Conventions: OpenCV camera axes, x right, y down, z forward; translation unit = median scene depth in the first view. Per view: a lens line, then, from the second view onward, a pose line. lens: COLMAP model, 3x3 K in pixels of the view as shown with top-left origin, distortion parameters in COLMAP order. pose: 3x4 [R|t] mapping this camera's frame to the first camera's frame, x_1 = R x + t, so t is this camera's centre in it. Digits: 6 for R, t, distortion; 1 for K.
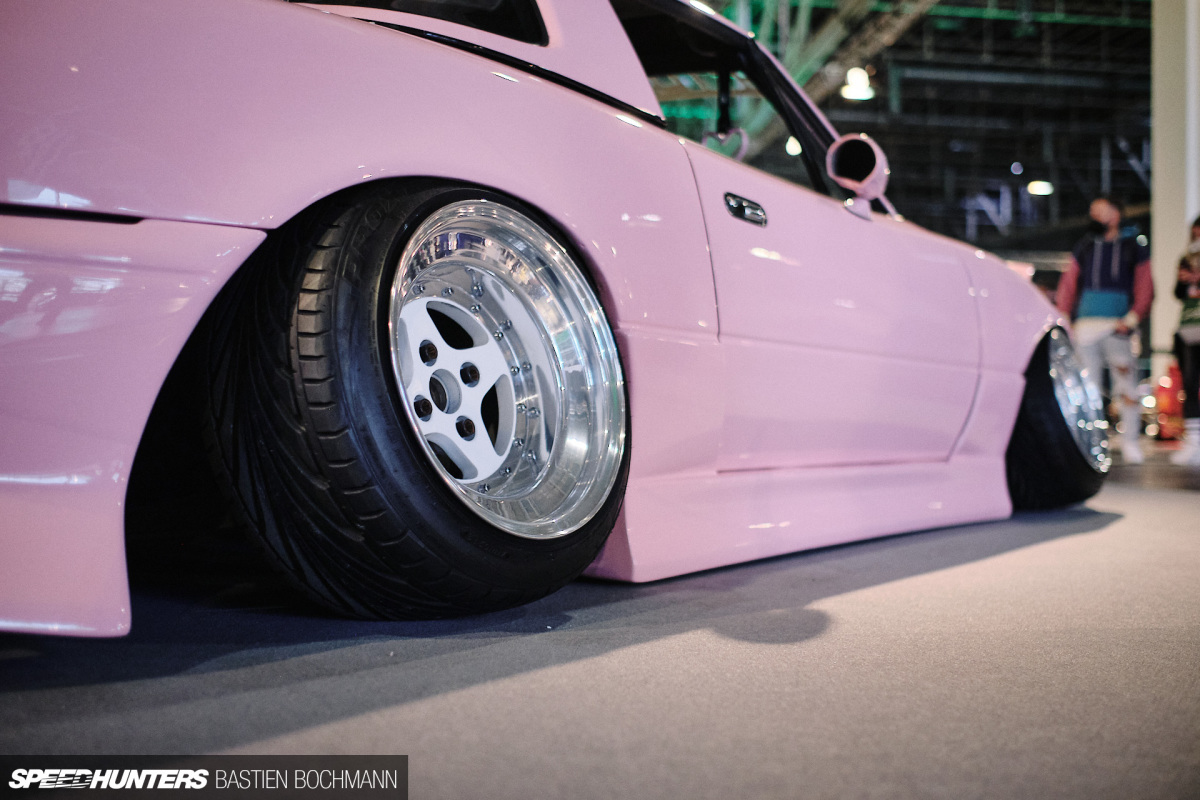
lens RADIAL K [[1202.3, 0, 598.5], [0, 1202.3, 405.5], [0, 0, 1]] dist [0.017322, 0.000000]
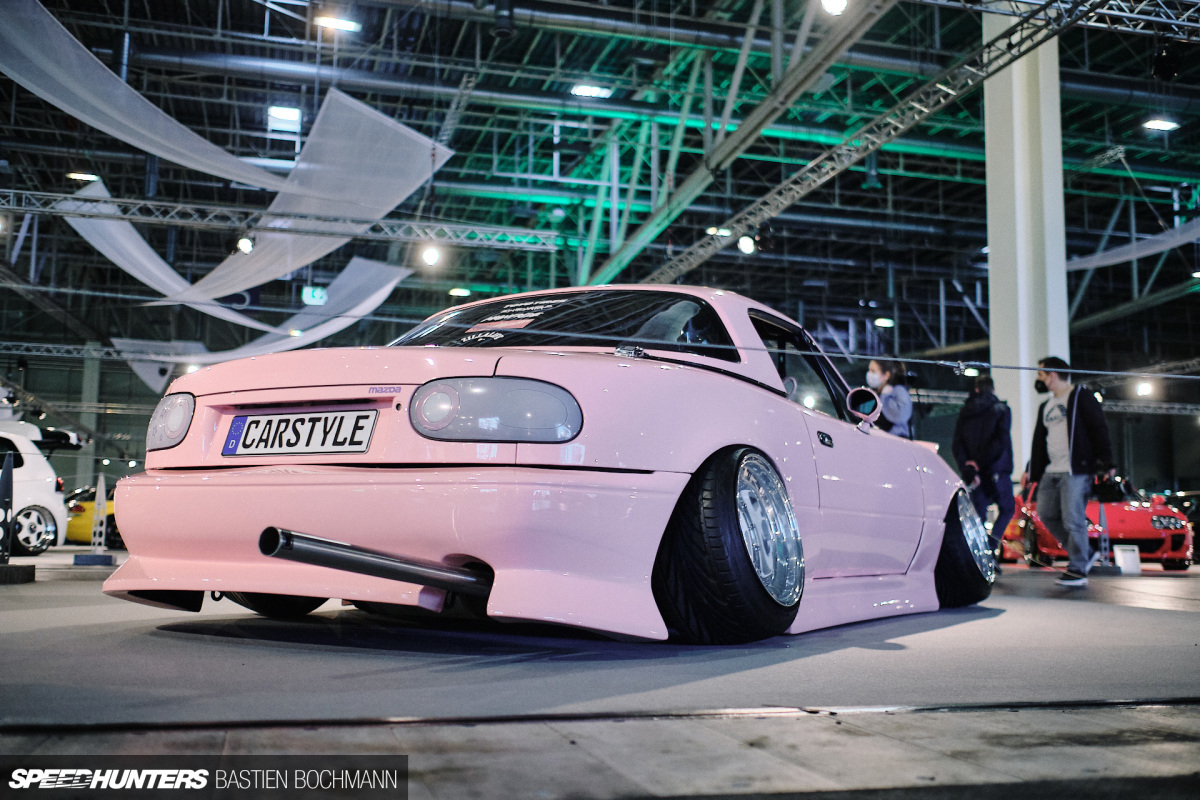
lens RADIAL K [[1202.3, 0, 600.2], [0, 1202.3, 396.9], [0, 0, 1]] dist [0.017322, 0.000000]
pose [[0.992600, 0.022458, 0.119333, -0.267189], [-0.010077, 0.994593, -0.103357, -0.017362], [-0.121009, 0.101389, 0.987460, -0.489017]]
